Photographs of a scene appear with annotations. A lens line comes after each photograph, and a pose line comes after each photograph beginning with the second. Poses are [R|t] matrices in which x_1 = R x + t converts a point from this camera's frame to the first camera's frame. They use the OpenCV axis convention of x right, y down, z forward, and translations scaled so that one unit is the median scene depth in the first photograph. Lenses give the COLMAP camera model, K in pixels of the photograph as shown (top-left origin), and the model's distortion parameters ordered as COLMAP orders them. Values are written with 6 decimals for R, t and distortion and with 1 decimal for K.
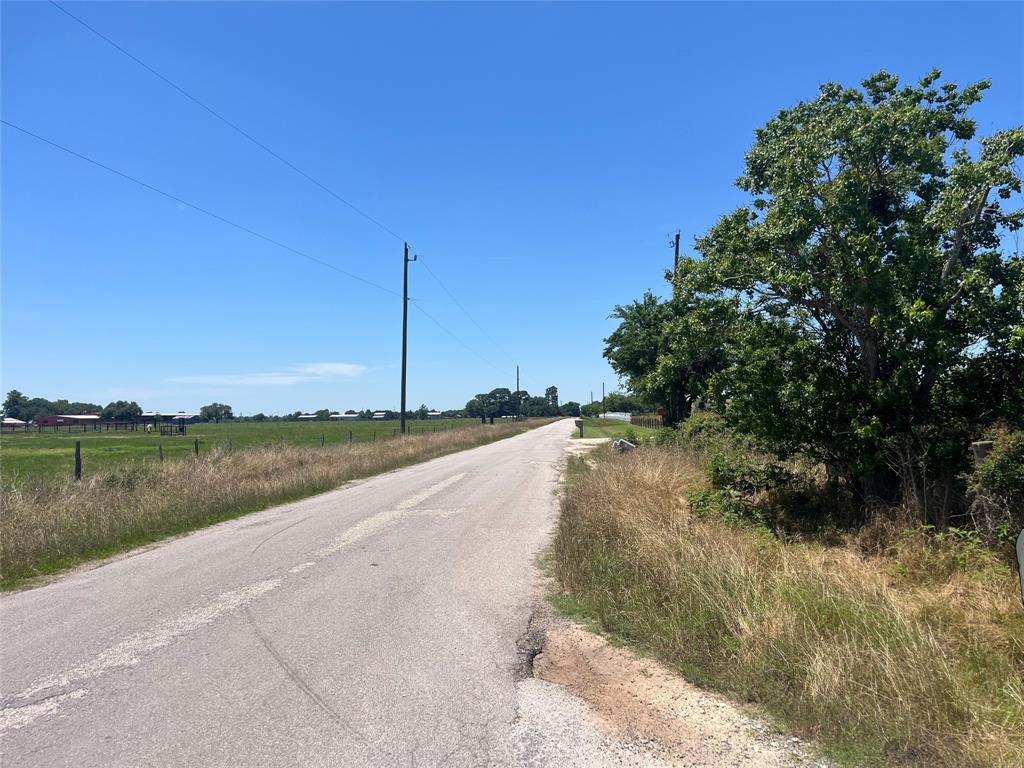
lens RADIAL K [[772.7, 0, 512.0], [0, 772.7, 384.0], [0, 0, 1]] dist [0.086835, -0.125195]
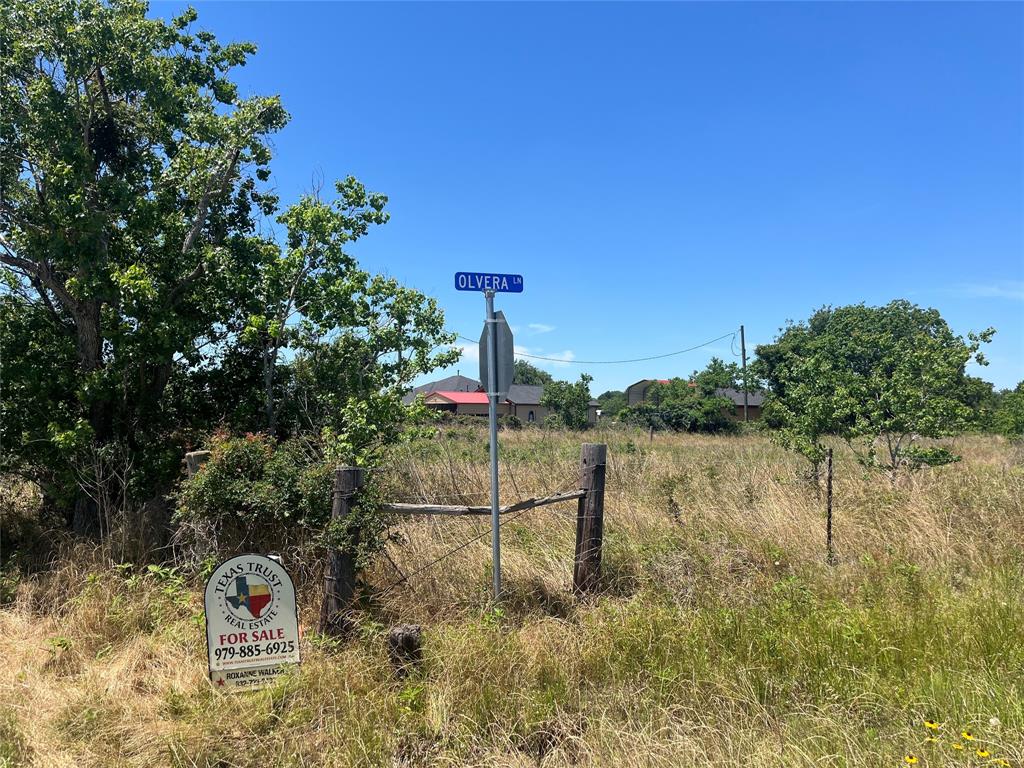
lens RADIAL K [[772.7, 0, 512.0], [0, 772.7, 384.0], [0, 0, 1]] dist [0.086835, -0.125195]
pose [[0.673319, 0.053365, 0.737424, 0.210869], [-0.047351, 0.998457, -0.029020, 0.012233], [-0.737834, -0.015378, 0.674807, 0.216838]]
